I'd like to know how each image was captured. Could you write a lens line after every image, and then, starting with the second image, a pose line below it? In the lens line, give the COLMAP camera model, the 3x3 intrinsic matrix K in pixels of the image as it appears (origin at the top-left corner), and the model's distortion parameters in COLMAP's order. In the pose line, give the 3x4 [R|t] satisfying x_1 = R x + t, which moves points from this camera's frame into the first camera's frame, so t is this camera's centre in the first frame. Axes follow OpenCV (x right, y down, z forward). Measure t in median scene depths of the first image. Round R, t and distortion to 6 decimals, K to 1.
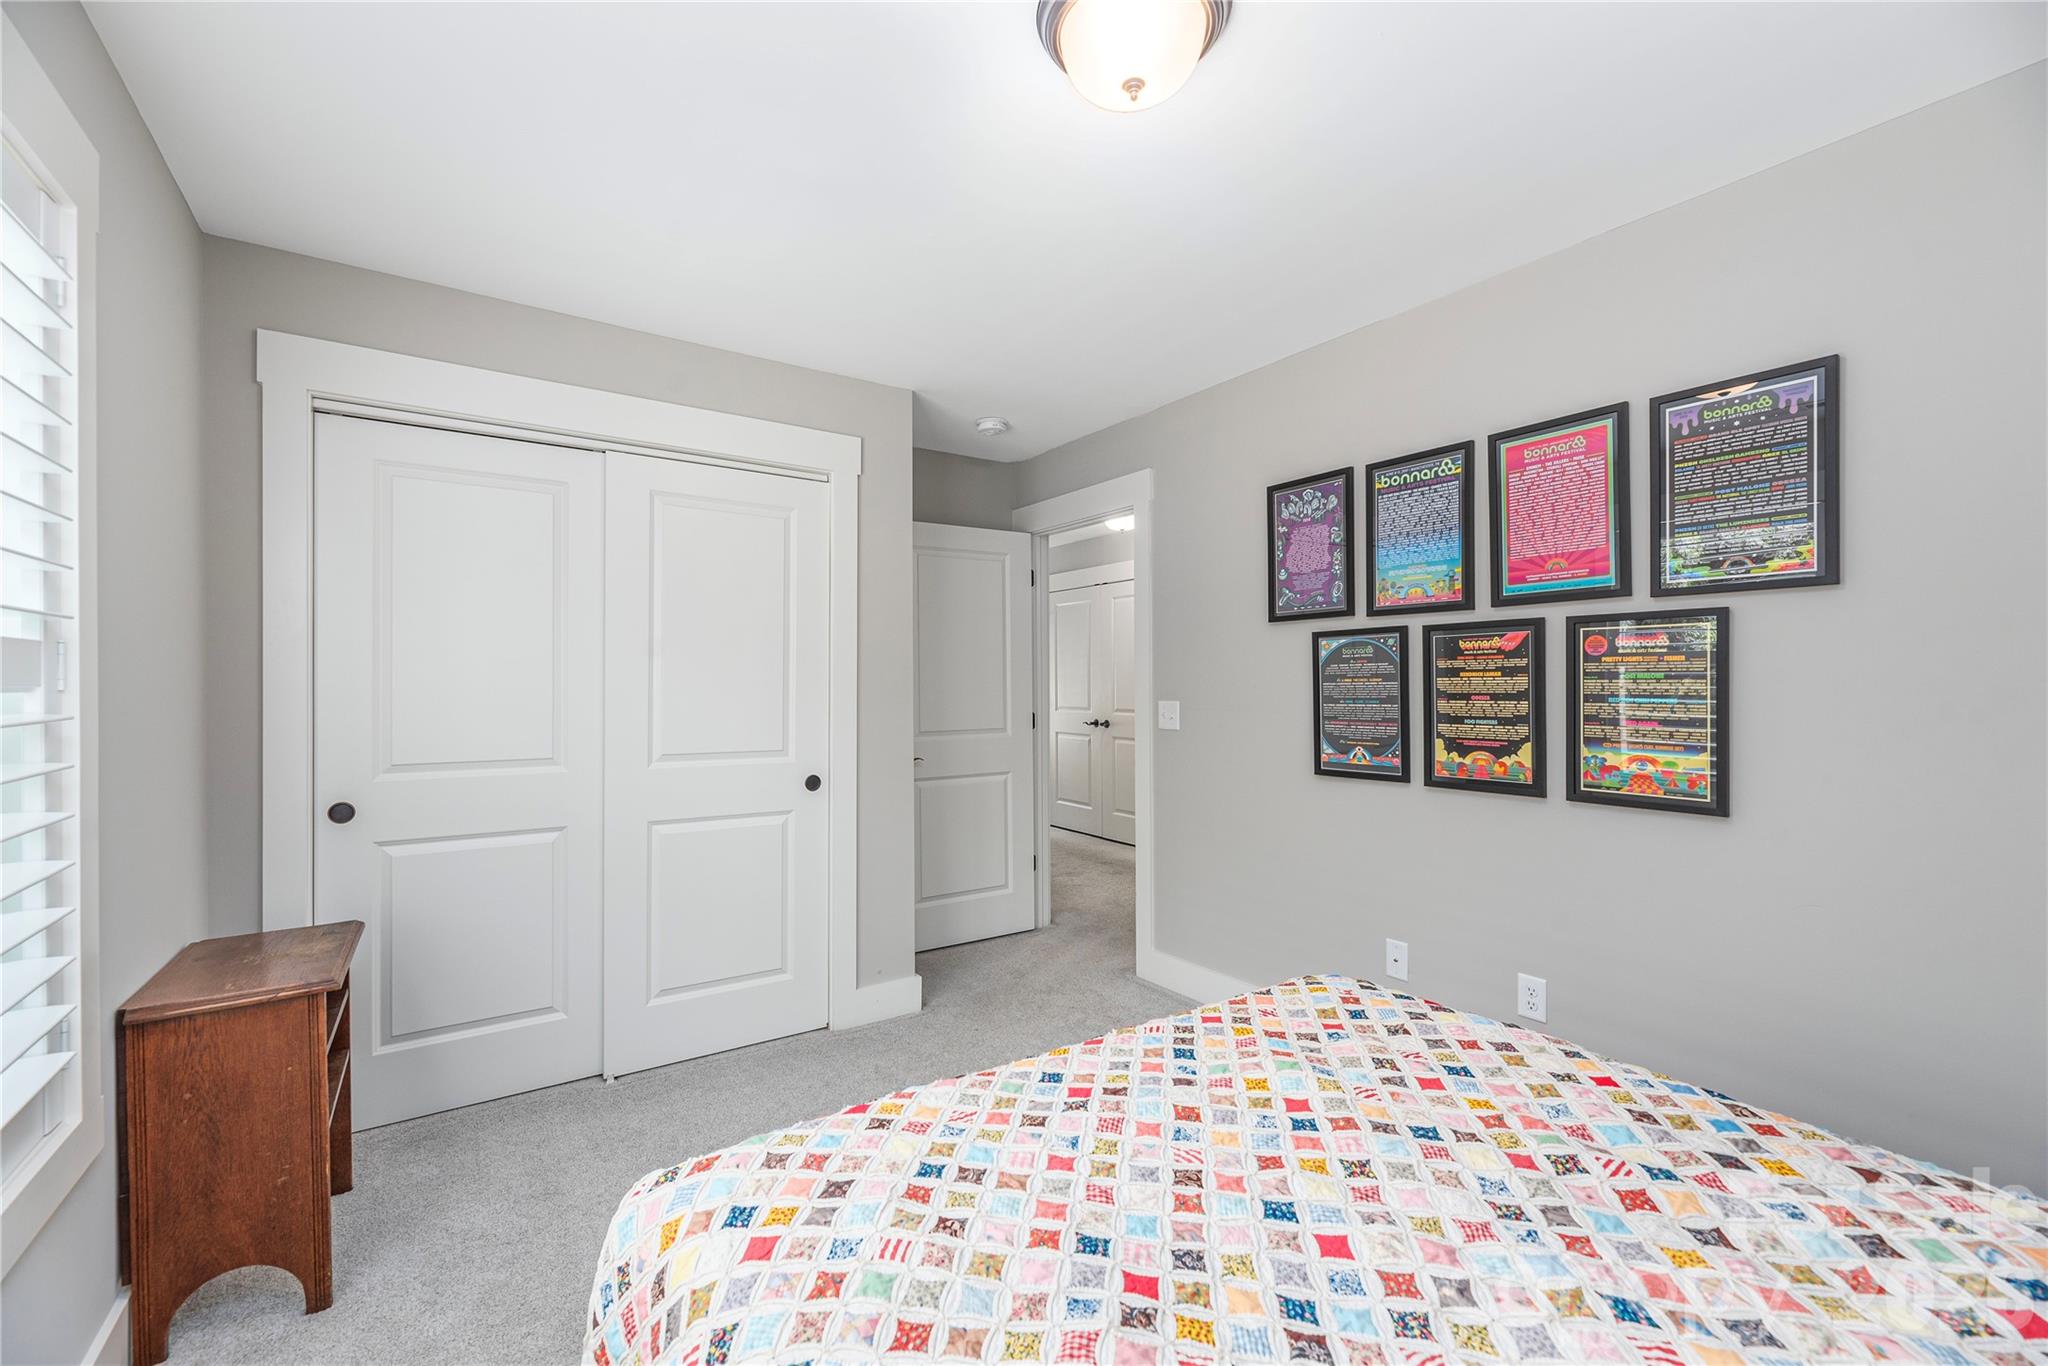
lens RADIAL K [[857.3, 0, 1024.0], [0, 857.3, 683.0], [0, 0, 1]] dist [-0.000403, 0.000045]
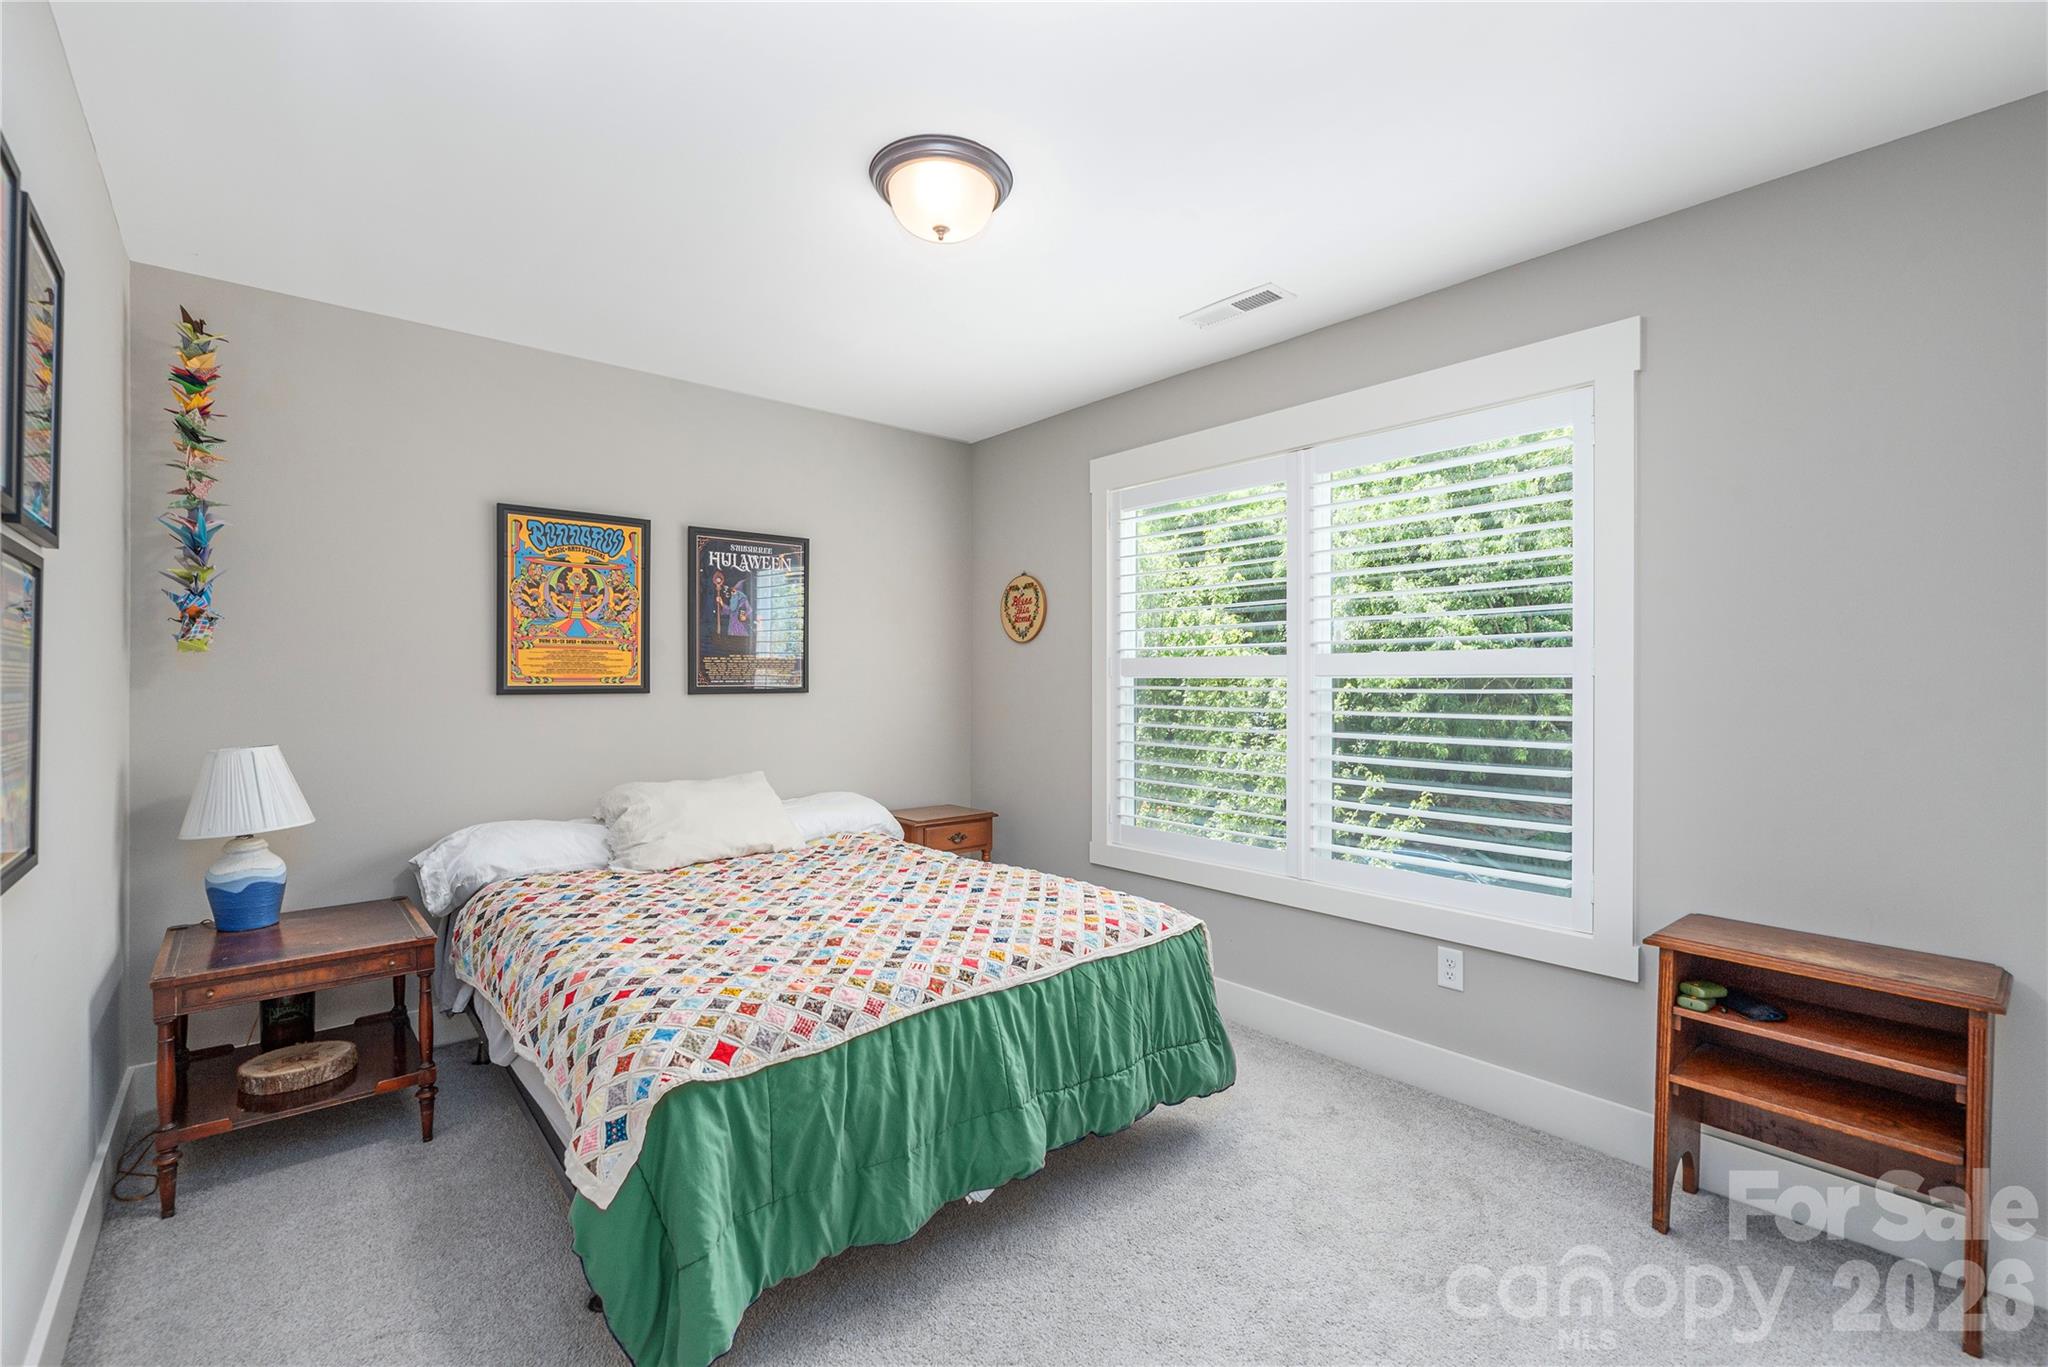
lens RADIAL K [[920.3, 0, 1024.0], [0, 920.3, 683.5], [0, 0, 1]] dist [0.000260, 0.000039]
pose [[-0.994236, 0.001350, -0.107205, 0.158833], [0.001167, 0.999998, 0.001767, 0.017028], [0.107207, 0.001632, -0.994235, 2.532420]]
